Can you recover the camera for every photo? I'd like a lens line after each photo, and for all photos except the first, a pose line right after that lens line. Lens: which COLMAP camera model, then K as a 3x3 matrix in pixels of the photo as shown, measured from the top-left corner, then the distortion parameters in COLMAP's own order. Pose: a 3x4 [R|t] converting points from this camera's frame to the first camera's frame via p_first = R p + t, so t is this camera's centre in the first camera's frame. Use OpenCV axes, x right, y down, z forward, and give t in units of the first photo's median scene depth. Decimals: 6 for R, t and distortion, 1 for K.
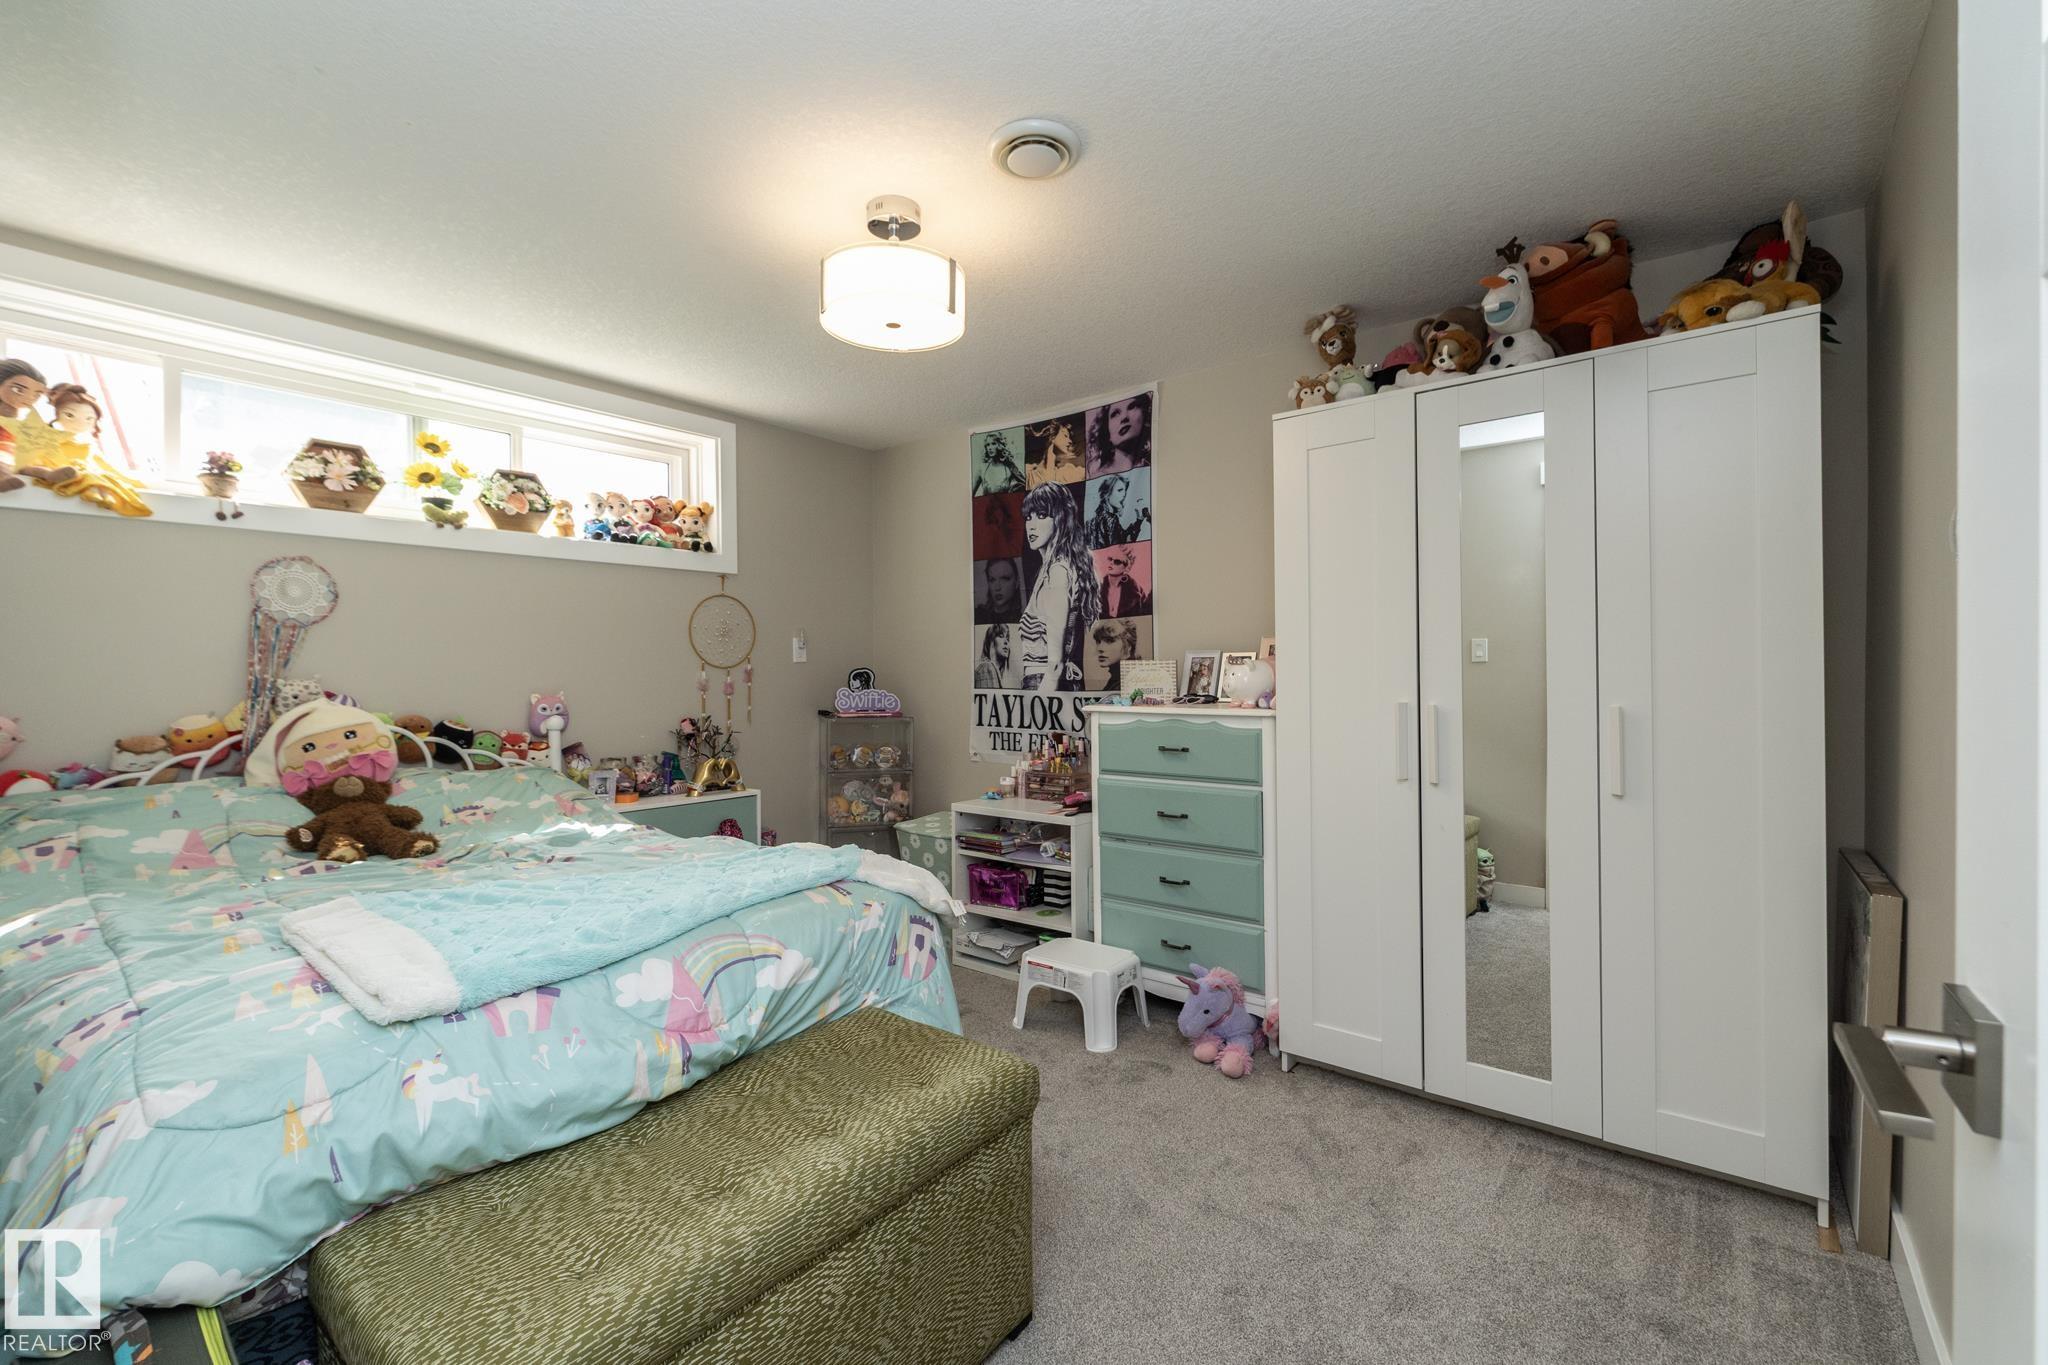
lens RADIAL K [[870.5, 0, 1024.0], [0, 870.5, 682.5], [0, 0, 1]] dist [-0.001306, -0.000059]
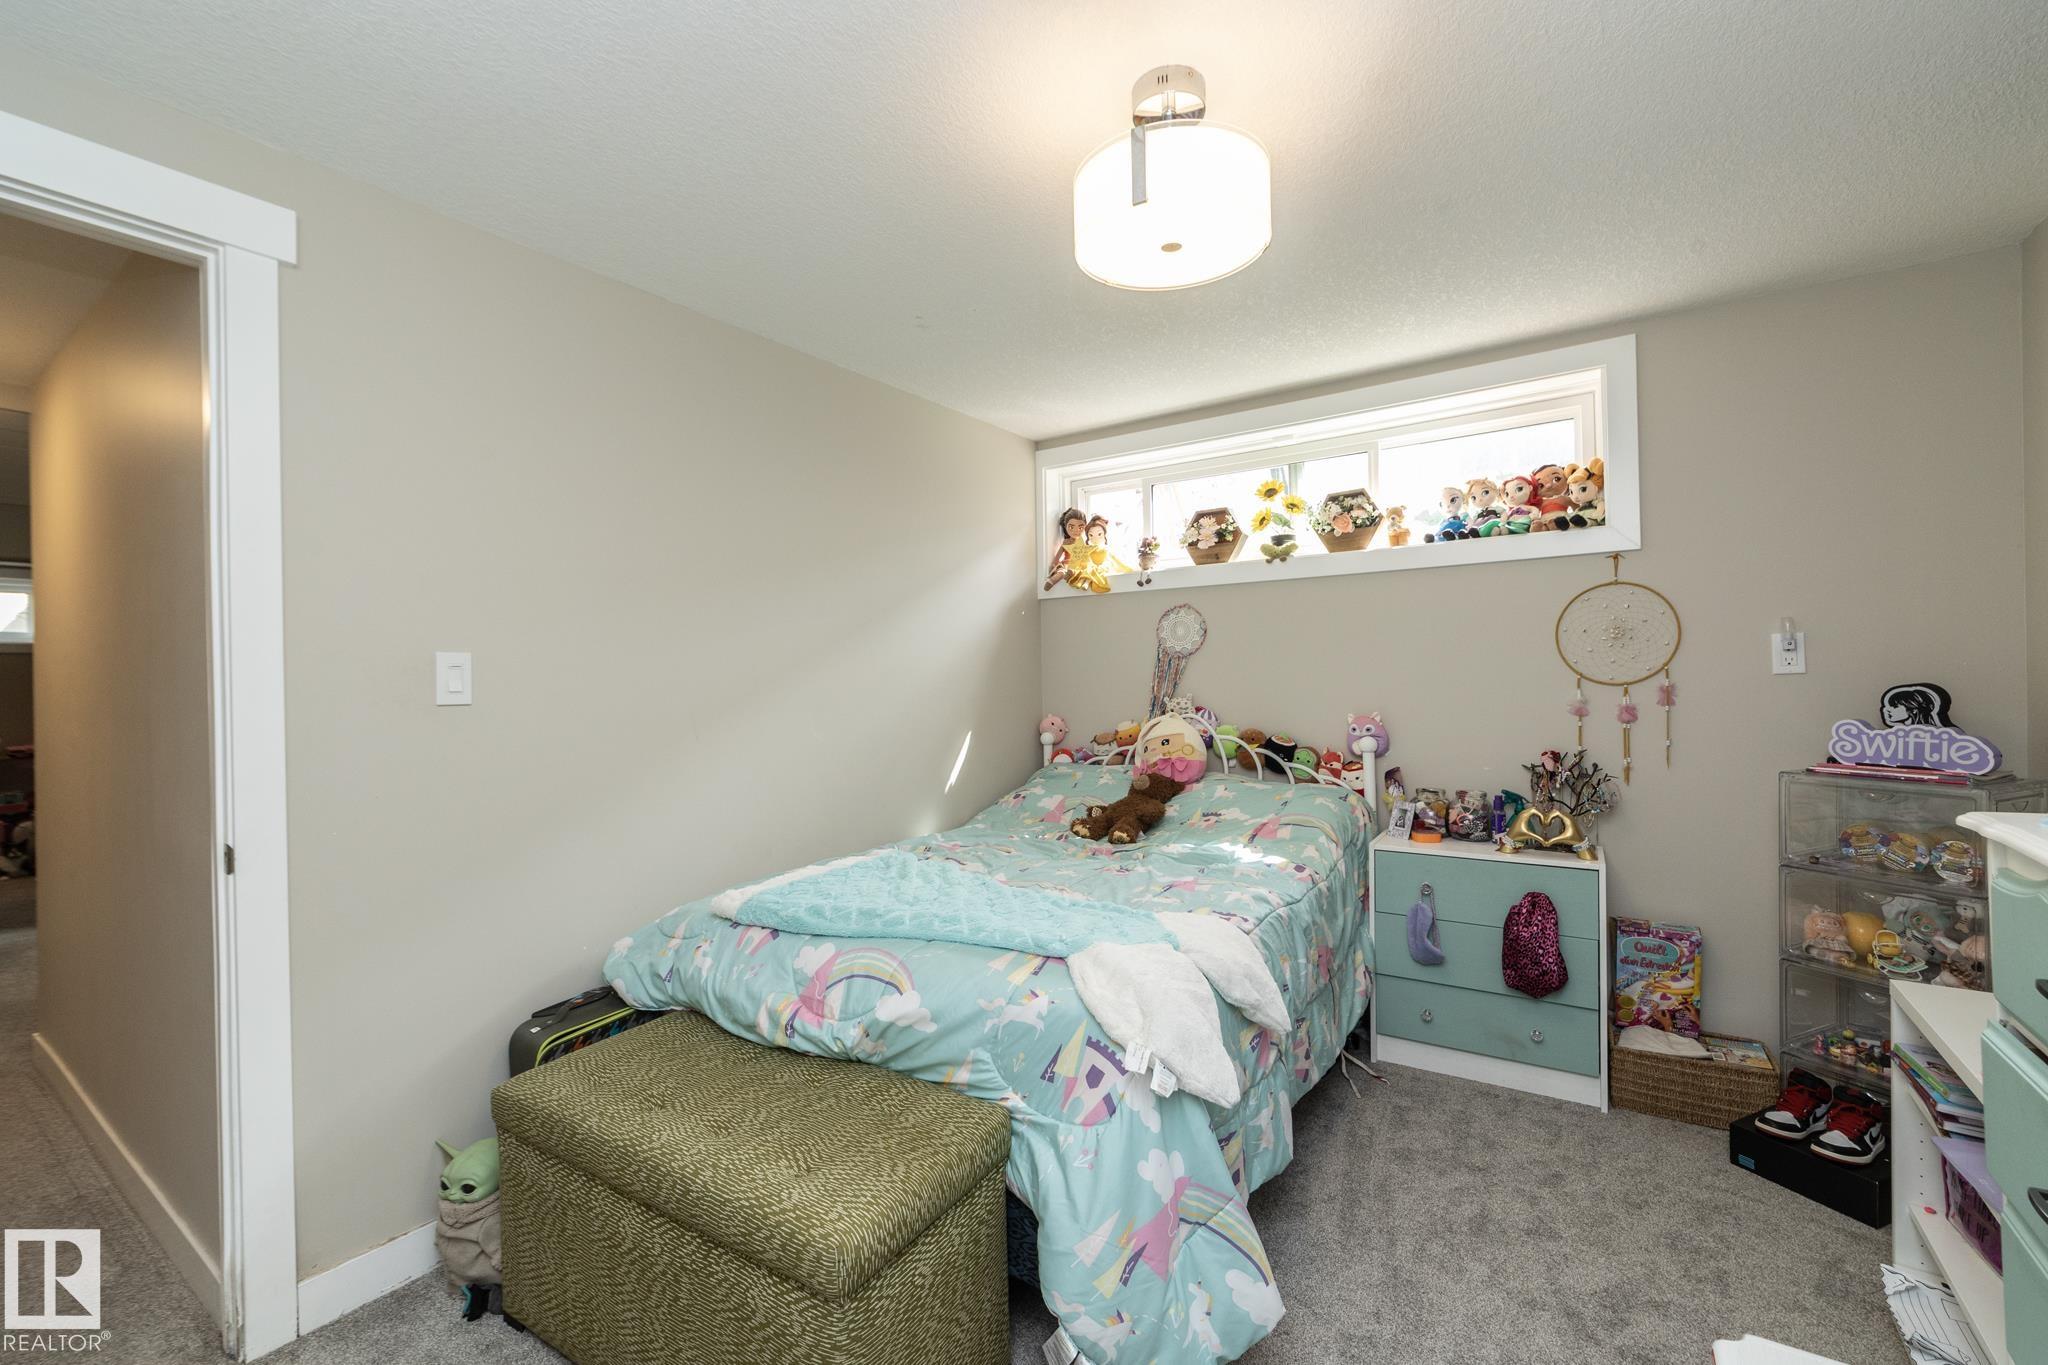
lens RADIAL K [[870.5, 0, 1024.0], [0, 870.5, 682.5], [0, 0, 1]] dist [-0.001306, -0.000059]
pose [[0.068416, 0.009130, -0.997615, 0.419373], [0.005882, 0.999937, 0.009555, -0.035528], [0.997640, -0.006522, 0.068358, 0.590681]]
